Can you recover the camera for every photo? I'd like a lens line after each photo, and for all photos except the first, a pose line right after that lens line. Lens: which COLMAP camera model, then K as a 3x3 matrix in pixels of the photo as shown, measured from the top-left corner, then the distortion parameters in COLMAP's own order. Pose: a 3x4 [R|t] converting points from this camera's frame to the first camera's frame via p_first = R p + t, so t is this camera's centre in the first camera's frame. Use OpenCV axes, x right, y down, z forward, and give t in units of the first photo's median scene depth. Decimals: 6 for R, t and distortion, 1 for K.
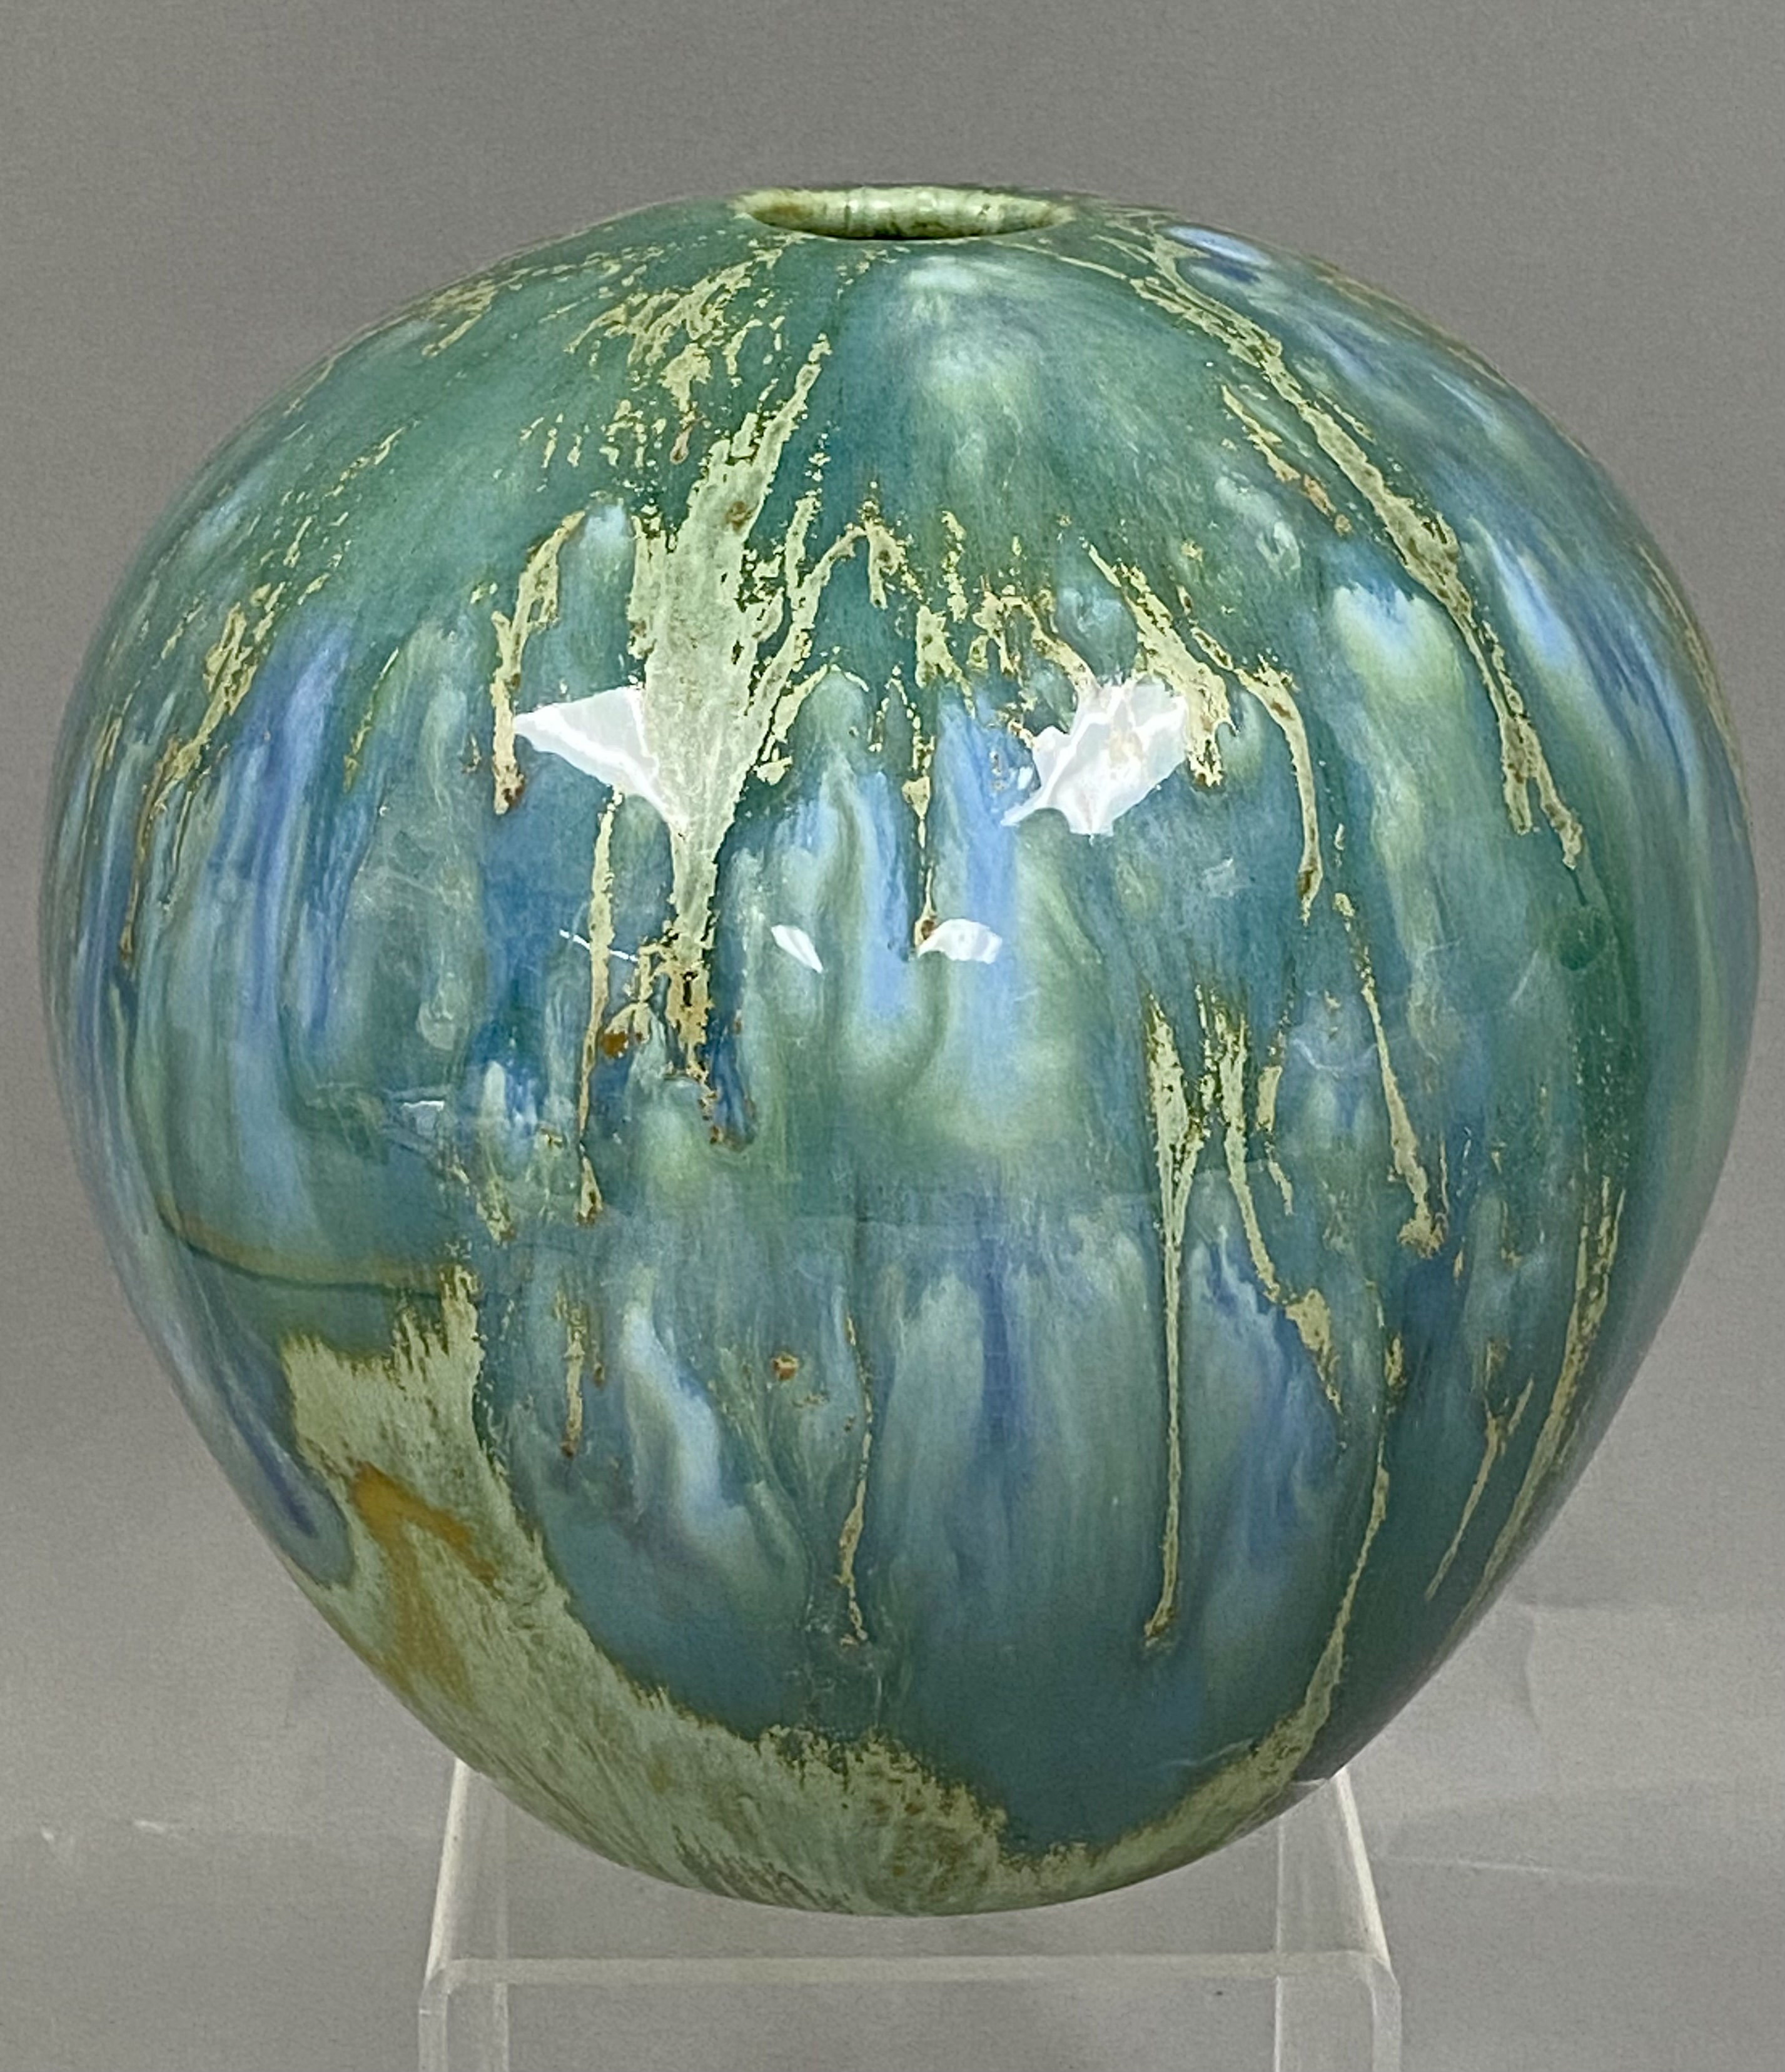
lens RADIAL K [[5199.8, 0, 892.5], [0, 5199.8, 1036.0], [0, 0, 1]] dist [0.045874, 0.109187]
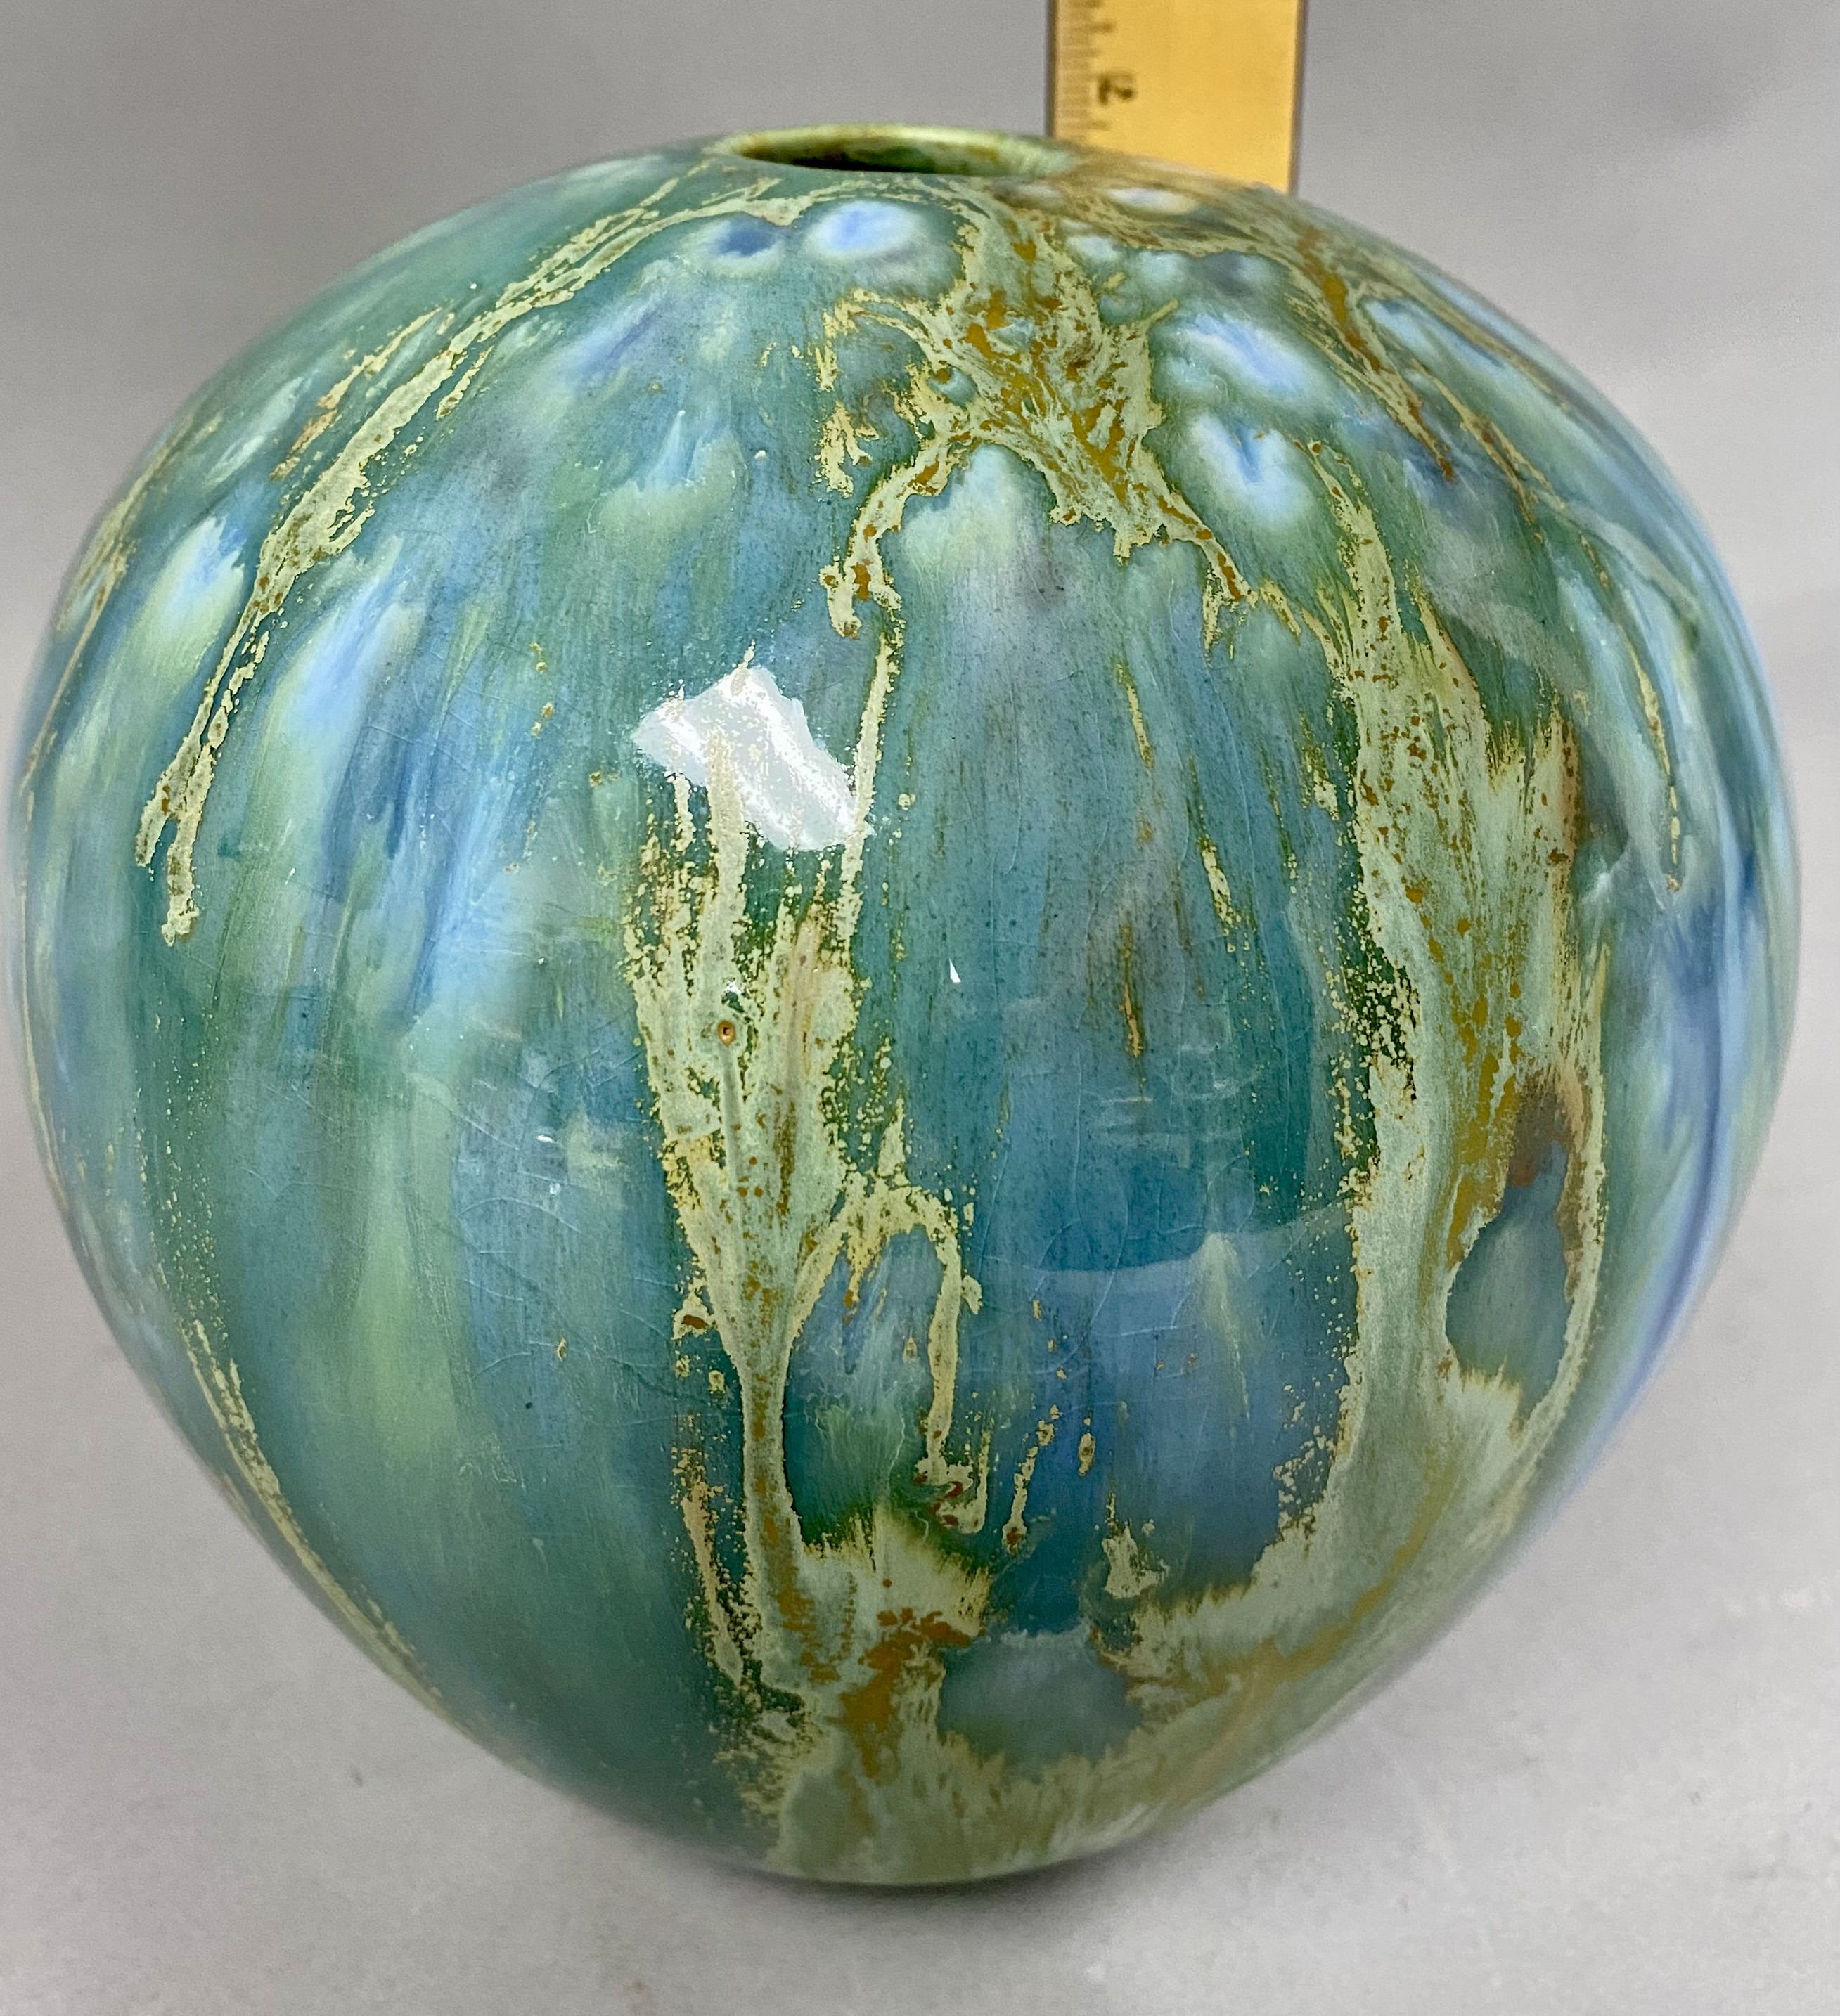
lens RADIAL K [[2124.0, 0, 919.2], [0, 2124.0, 779.8], [0, 0, 1]] dist [0.212870, -0.673737]
pose [[0.069358, 0.386871, -0.919522, 0.443550], [-0.341519, 0.875253, 0.342486, -0.212138], [0.937312, 0.290280, 0.192830, 1.055108]]
